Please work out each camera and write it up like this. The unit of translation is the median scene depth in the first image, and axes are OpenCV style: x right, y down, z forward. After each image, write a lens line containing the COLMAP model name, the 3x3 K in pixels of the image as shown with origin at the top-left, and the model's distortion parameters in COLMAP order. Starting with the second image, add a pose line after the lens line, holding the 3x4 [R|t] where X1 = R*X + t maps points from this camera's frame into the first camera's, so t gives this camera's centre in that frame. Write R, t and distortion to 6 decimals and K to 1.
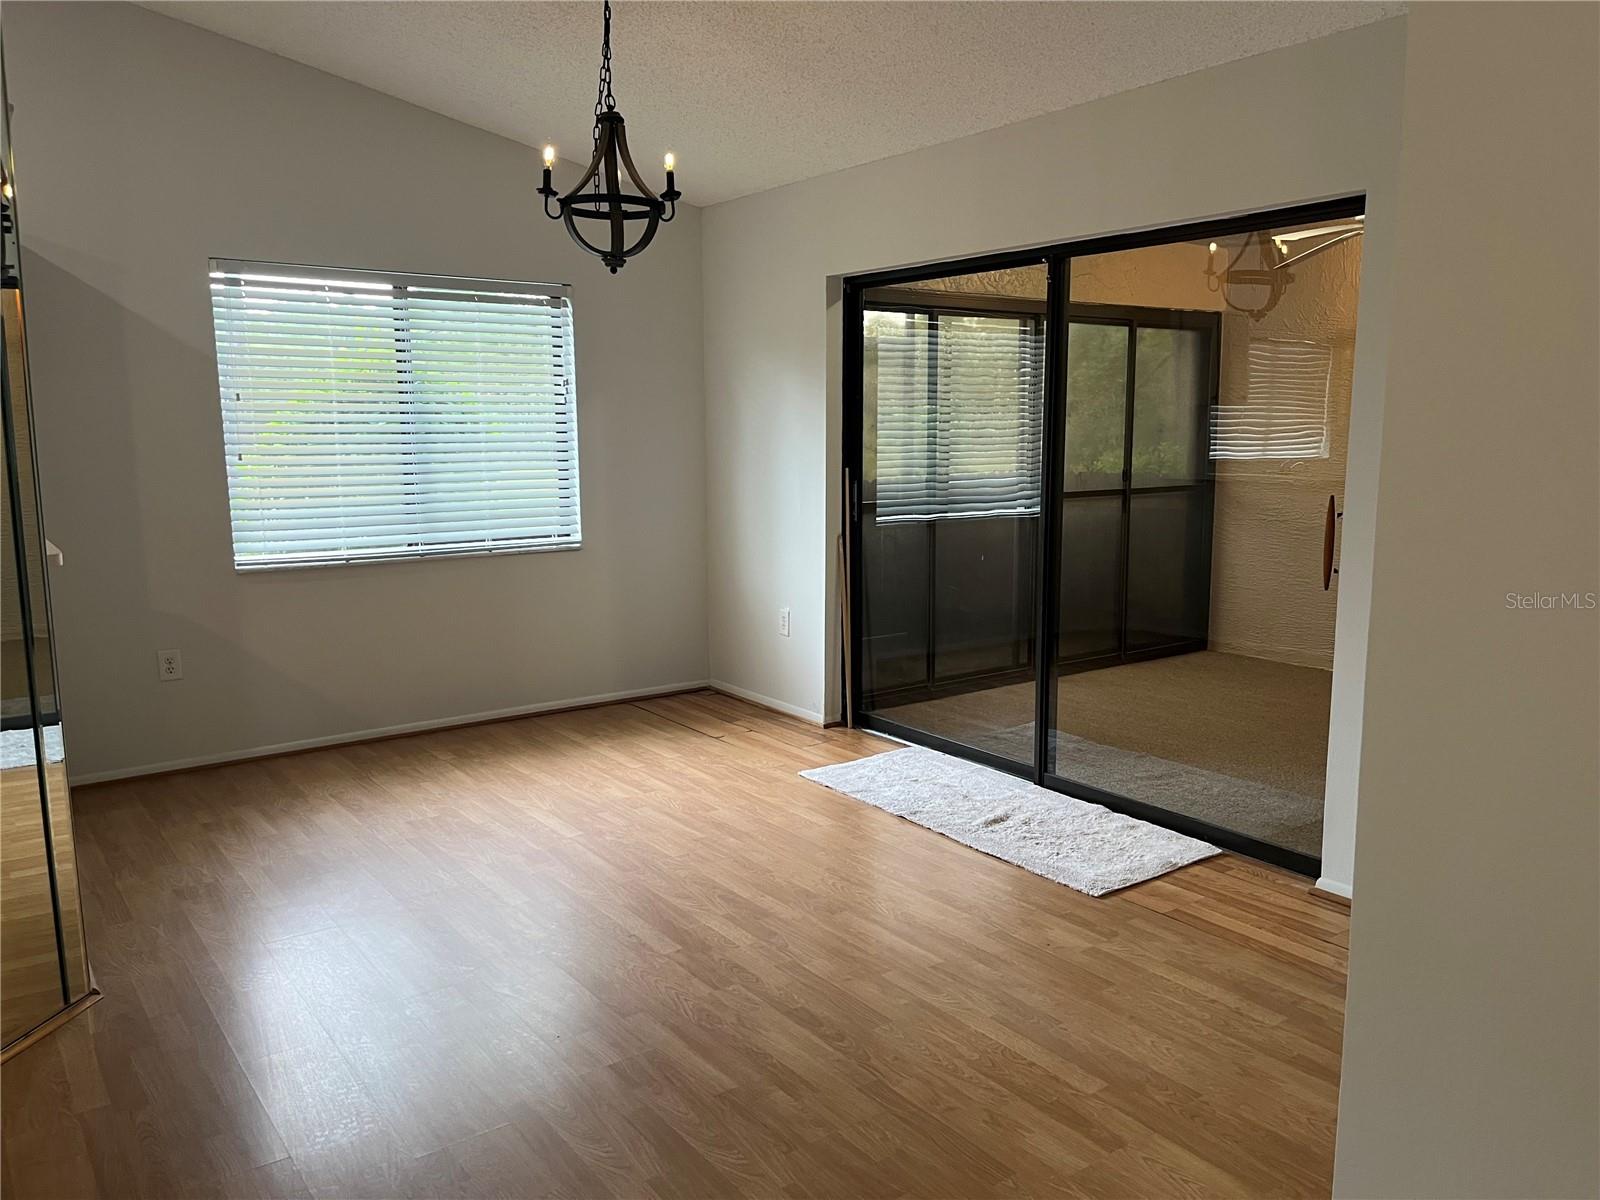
lens RADIAL K [[1211.4, 0, 800.0], [0, 1211.4, 600.0], [0, 0, 1]] dist [0.085628, -0.101081]
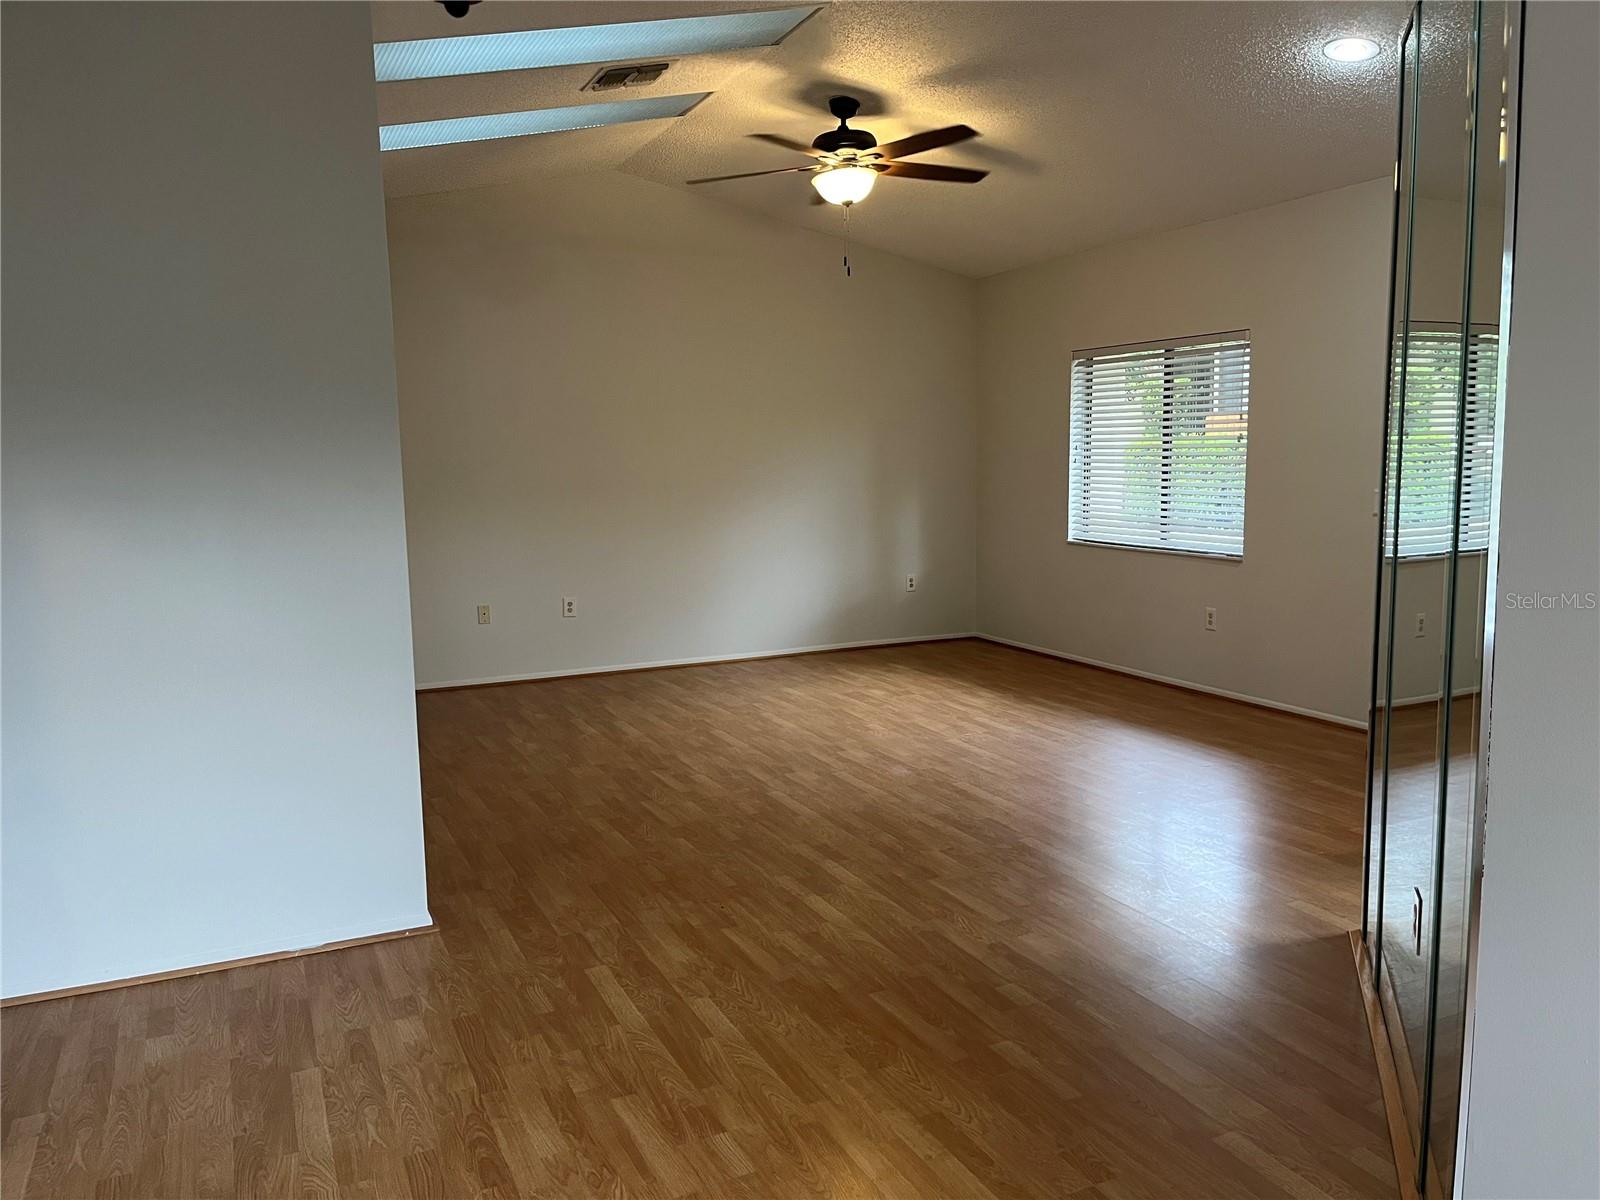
lens RADIAL K [[1211.4, 0, 800.0], [0, 1211.4, 600.0], [0, 0, 1]] dist [0.085628, -0.101081]
pose [[-0.982102, -0.006092, 0.188253, -0.242386], [0.045446, 0.962283, 0.268229, -0.174822], [-0.182787, 0.271984, -0.944782, 1.101183]]
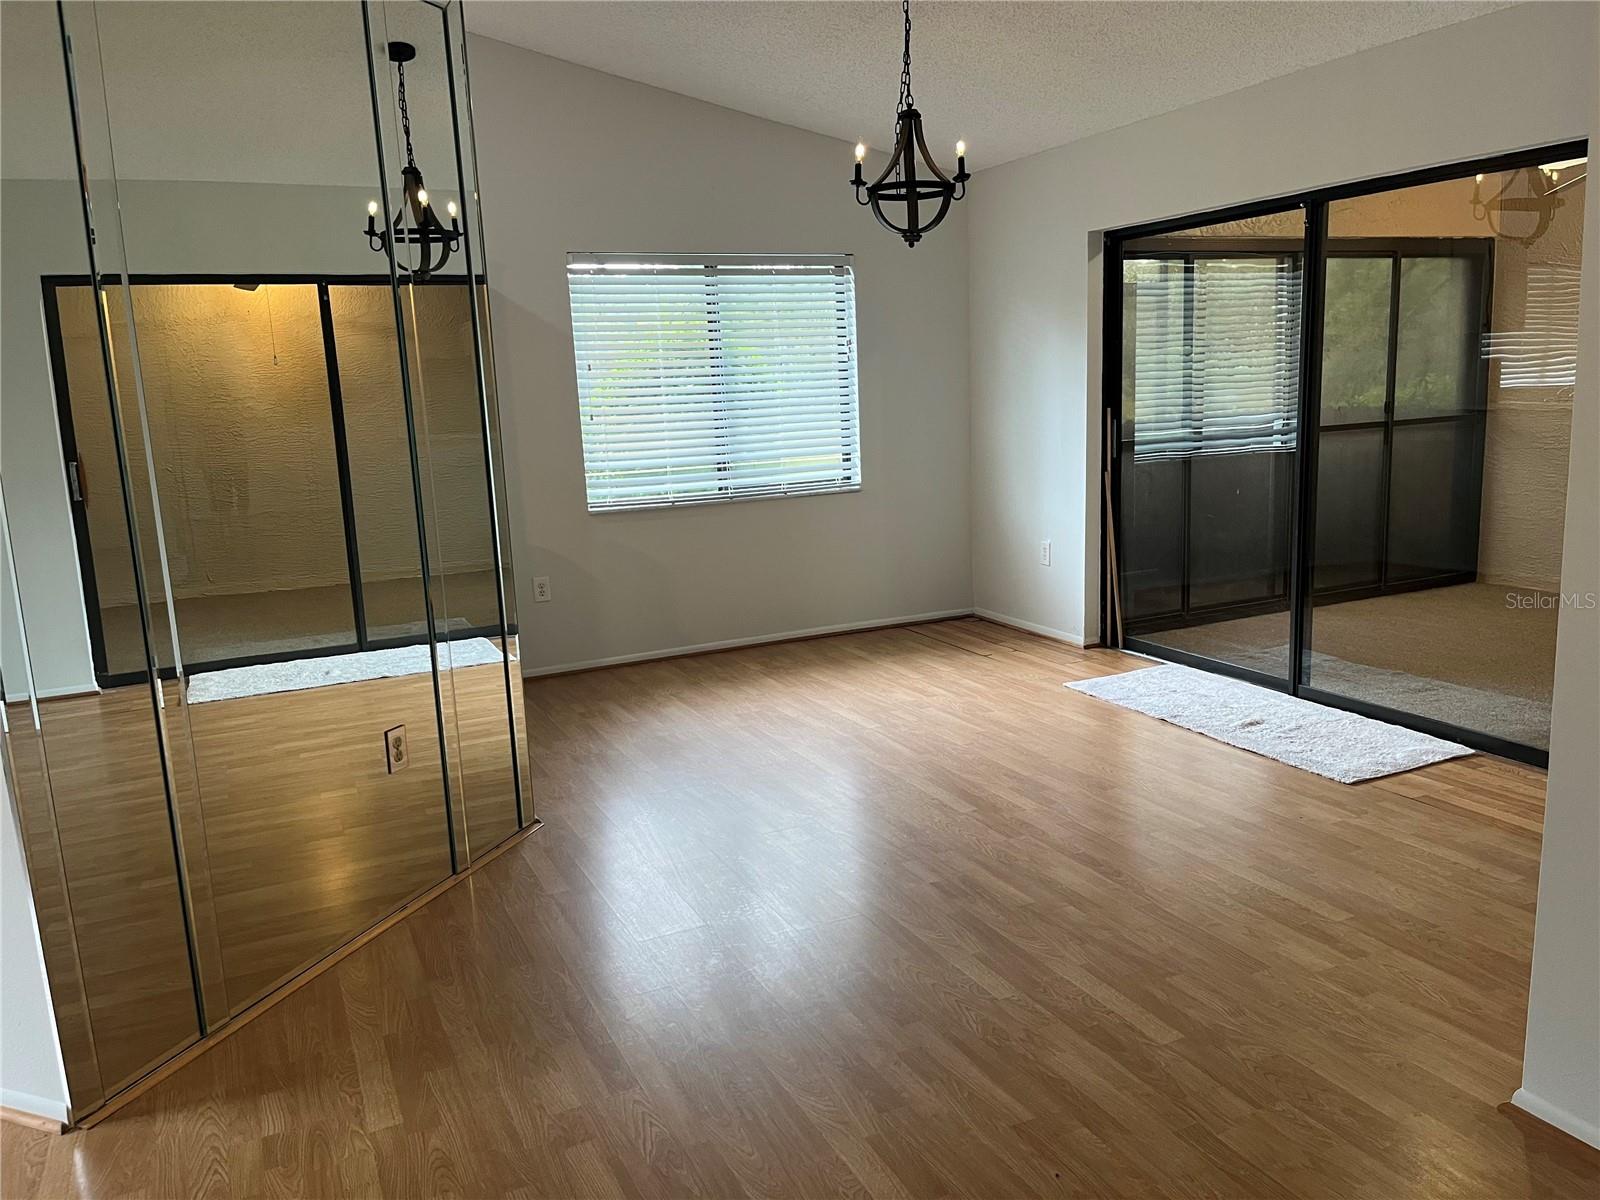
lens RADIAL K [[1211.4, 0, 800.0], [0, 1211.4, 600.0], [0, 0, 1]] dist [0.085628, -0.101081]
pose [[0.981889, -0.004081, -0.189414, -0.029381], [0.011172, 0.999275, 0.036386, 0.023569], [0.189129, -0.037843, 0.981223, -0.155343]]
